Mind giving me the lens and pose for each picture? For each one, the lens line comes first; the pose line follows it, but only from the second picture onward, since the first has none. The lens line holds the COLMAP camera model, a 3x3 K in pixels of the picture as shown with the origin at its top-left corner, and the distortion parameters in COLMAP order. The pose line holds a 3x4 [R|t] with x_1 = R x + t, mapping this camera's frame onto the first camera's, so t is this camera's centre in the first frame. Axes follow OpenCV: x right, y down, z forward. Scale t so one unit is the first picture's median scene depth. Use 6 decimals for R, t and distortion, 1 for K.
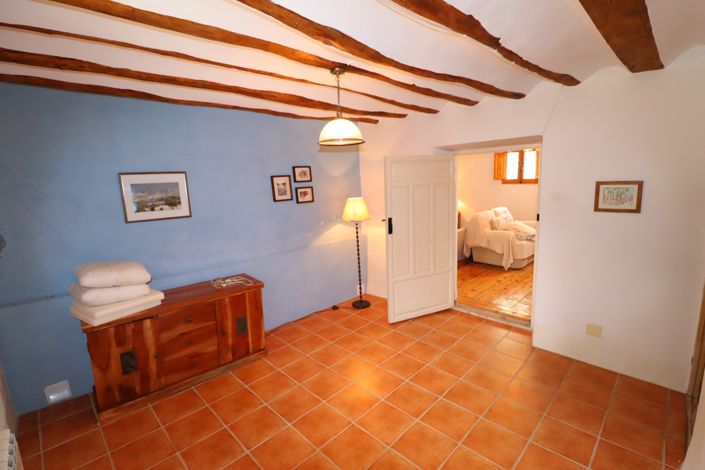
lens RADIAL K [[327.3, 0, 354.8], [0, 327.3, 233.6], [0, 0, 1]] dist [-0.012283, -0.000690]
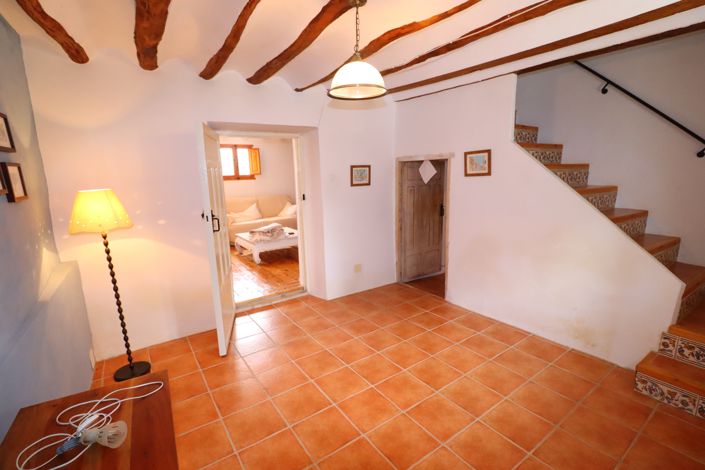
lens RADIAL K [[327.3, 0, 354.8], [0, 327.3, 233.6], [0, 0, 1]] dist [-0.012283, -0.000690]
pose [[0.169085, -0.147772, 0.974461, -0.652076], [0.185218, 0.975846, 0.115844, -0.026777], [-0.968042, 0.160900, 0.192371, 0.682567]]
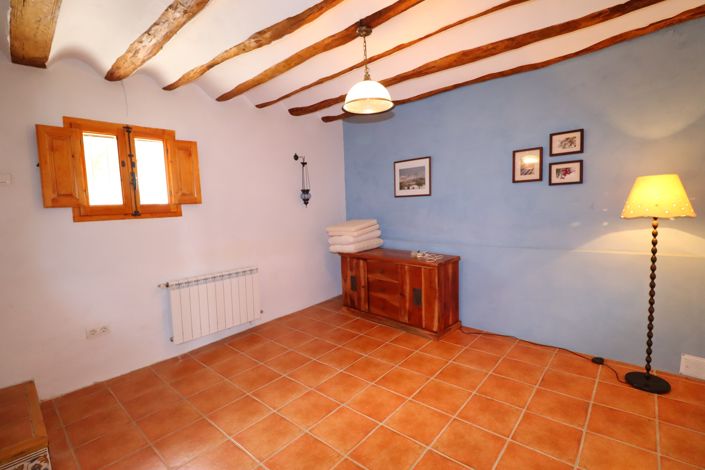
lens RADIAL K [[327.3, 0, 354.8], [0, 327.3, 233.6], [0, 0, 1]] dist [-0.012283, -0.000690]
pose [[0.064164, 0.129837, -0.989457, 0.683060], [-0.129384, 0.984214, 0.120758, -0.025128], [0.989516, 0.120271, 0.079950, 0.698647]]
